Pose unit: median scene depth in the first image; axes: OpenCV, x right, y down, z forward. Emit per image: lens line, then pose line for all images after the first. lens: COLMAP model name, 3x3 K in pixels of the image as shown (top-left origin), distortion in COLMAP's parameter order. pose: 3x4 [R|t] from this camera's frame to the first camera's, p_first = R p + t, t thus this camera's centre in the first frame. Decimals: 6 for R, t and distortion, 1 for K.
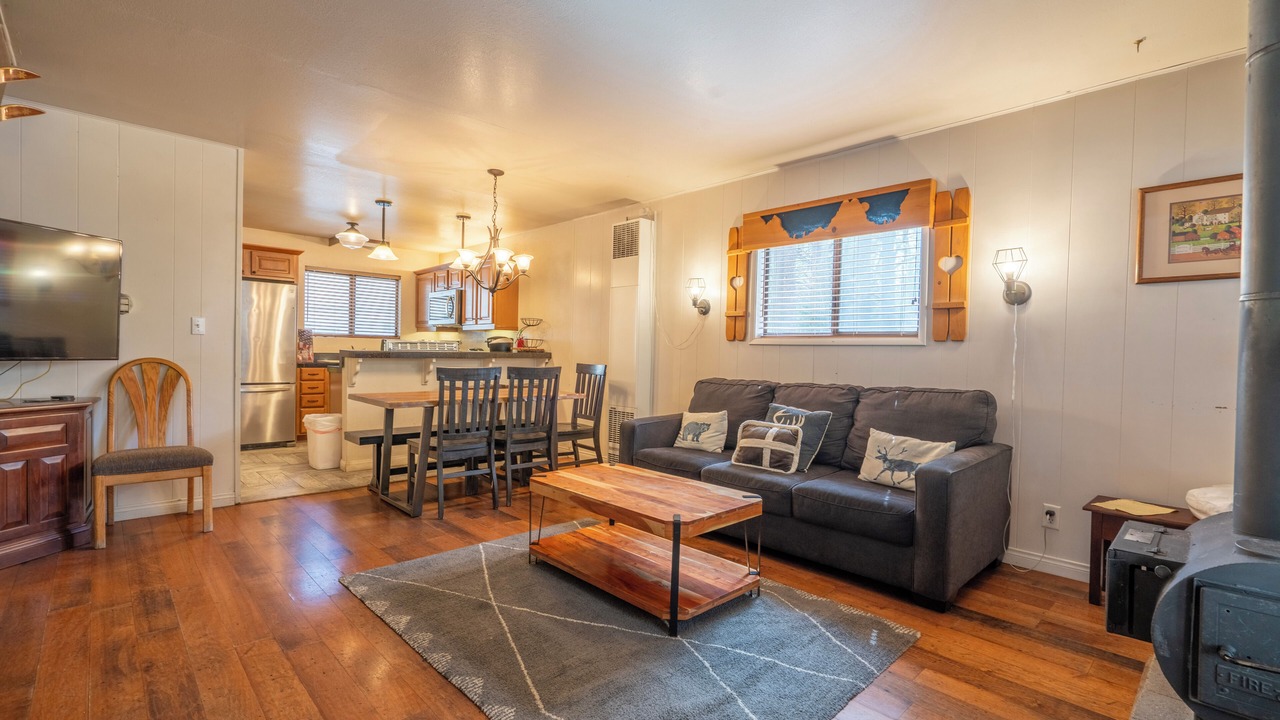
lens RADIAL K [[581.9, 0, 642.4], [0, 581.9, 357.5], [0, 0, 1]] dist [-0.001734, -0.000590]
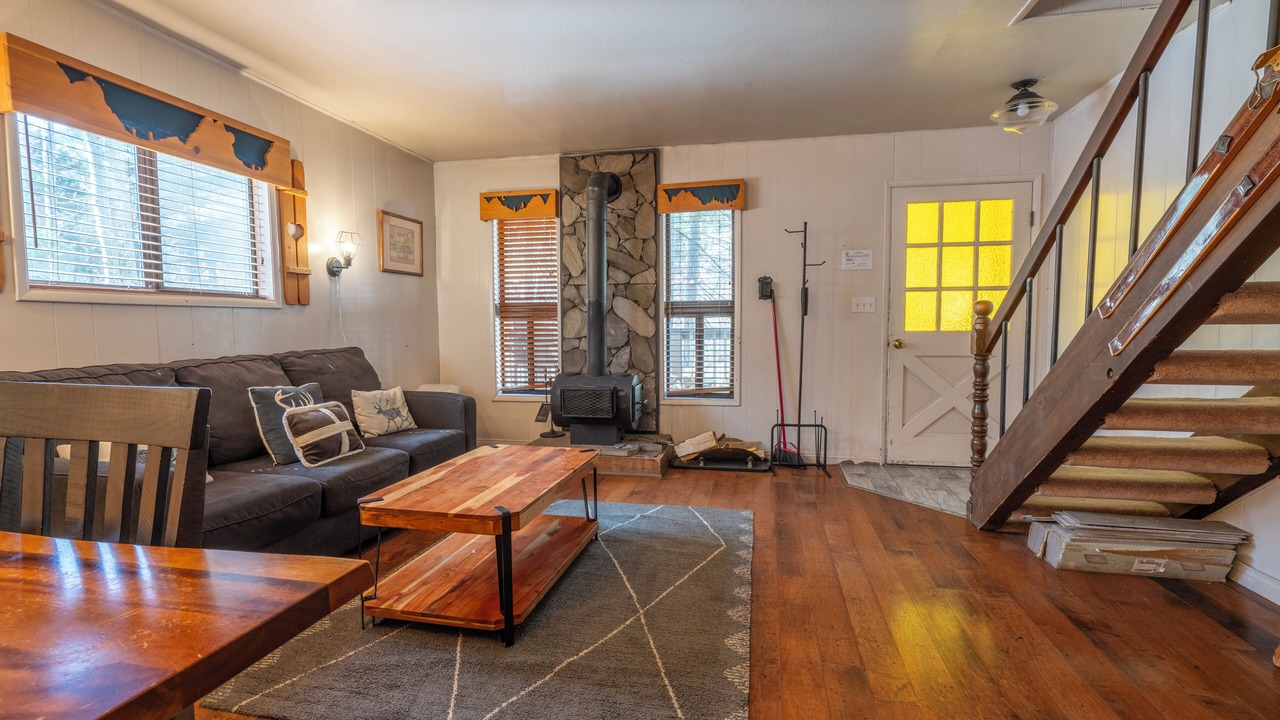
lens RADIAL K [[581.9, 0, 631.9], [0, 581.9, 360.5], [0, 0, 1]] dist [-0.001734, -0.000590]
pose [[-0.549945, -0.070734, 0.832200, -0.698636], [-0.000520, 0.996436, 0.084350, -0.016967], [-0.835201, 0.045955, -0.548022, 1.090933]]
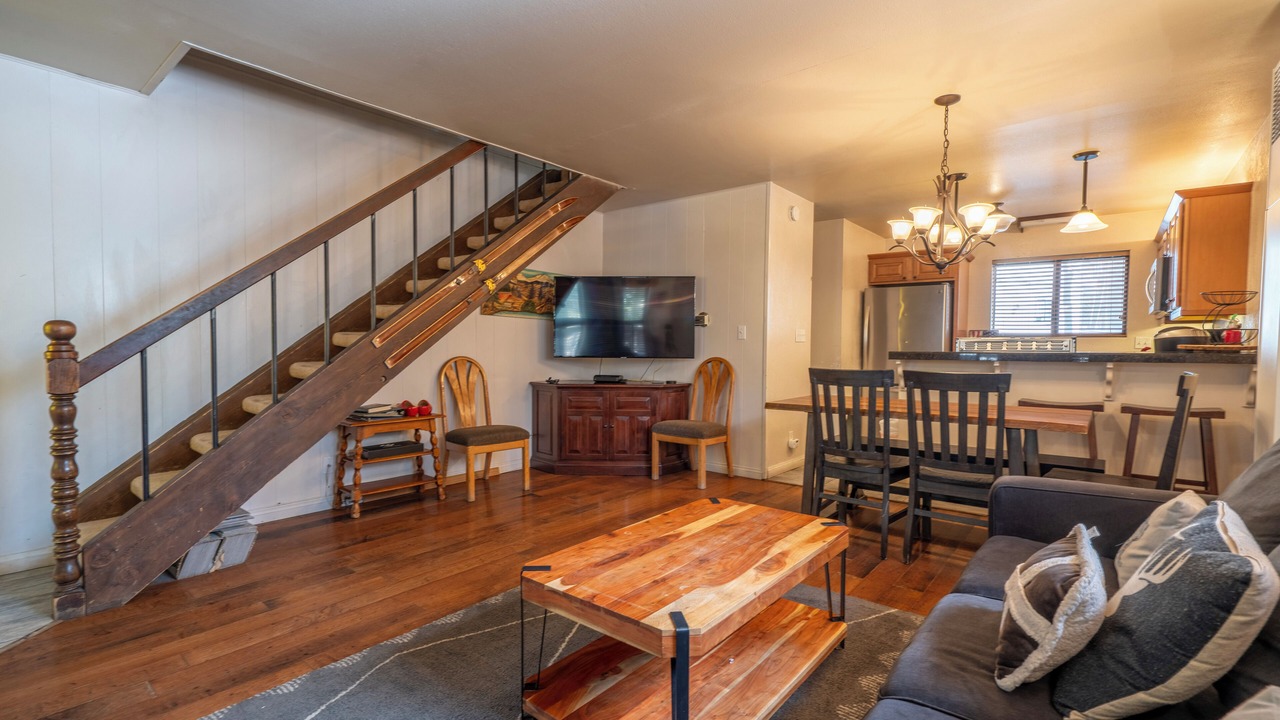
lens RADIAL K [[581.9, 0, 638.3], [0, 581.9, 365.0], [0, 0, 1]] dist [-0.001734, -0.000590]
pose [[0.113864, 0.013481, -0.993405, 0.549896], [-0.010931, 0.999864, 0.012315, 0.003642], [0.993436, 0.009457, 0.113996, 0.709510]]
